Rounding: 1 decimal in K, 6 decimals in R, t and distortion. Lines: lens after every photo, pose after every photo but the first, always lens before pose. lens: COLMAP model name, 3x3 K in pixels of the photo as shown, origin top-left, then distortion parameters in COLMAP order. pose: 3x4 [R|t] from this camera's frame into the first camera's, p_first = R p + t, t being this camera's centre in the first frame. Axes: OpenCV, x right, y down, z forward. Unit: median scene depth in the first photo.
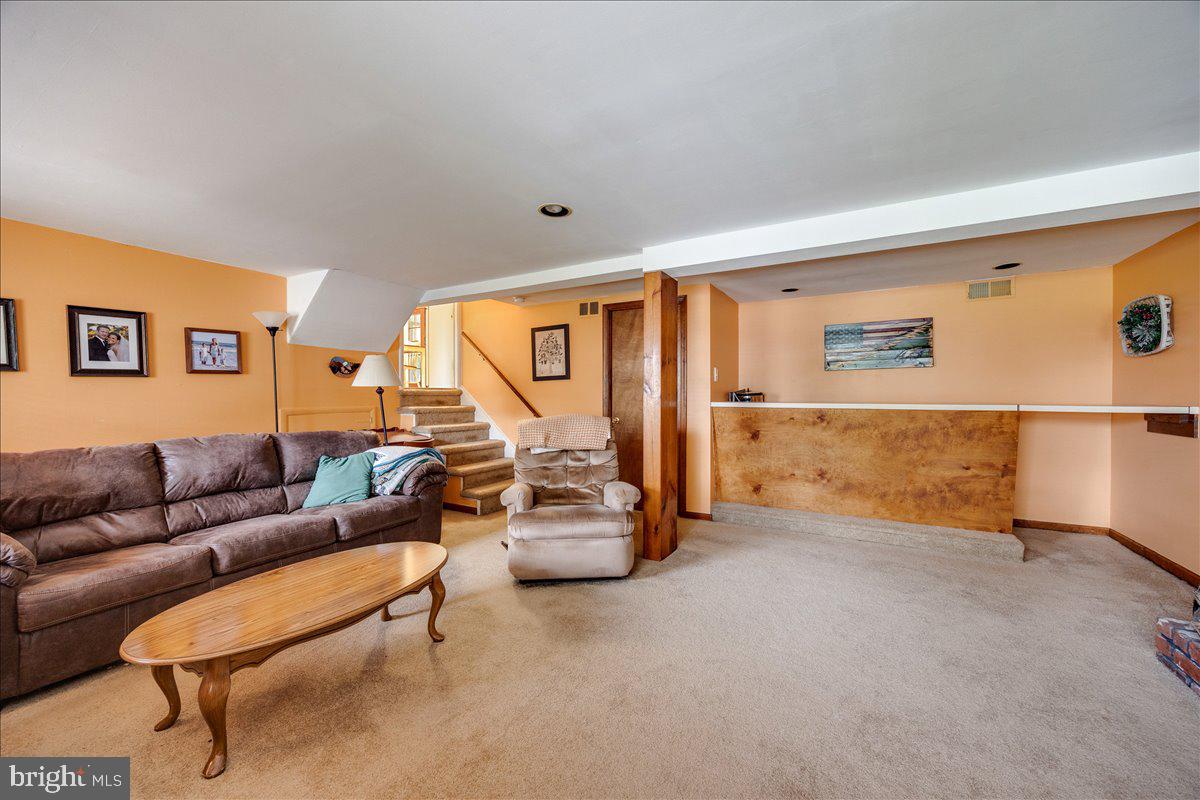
lens RADIAL K [[457.9, 0, 604.3], [0, 457.9, 401.2], [0, 0, 1]] dist [-0.005763, 0.000101]
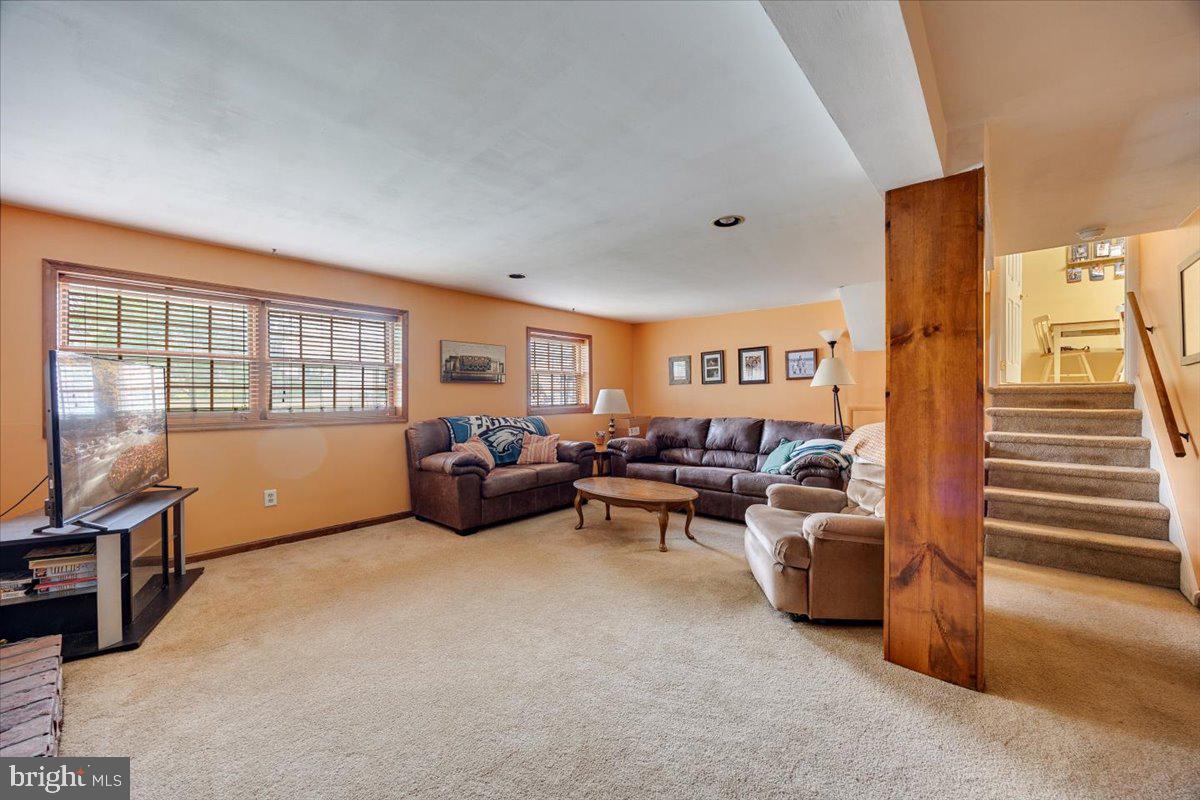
lens RADIAL K [[457.9, 0, 598.9], [0, 457.9, 397.4], [0, 0, 1]] dist [-0.005763, 0.000101]
pose [[-0.203110, 0.001253, -0.979155, 0.883628], [-0.013304, 0.999903, 0.004039, 0.000459], [0.979066, 0.013847, -0.203074, 0.802844]]
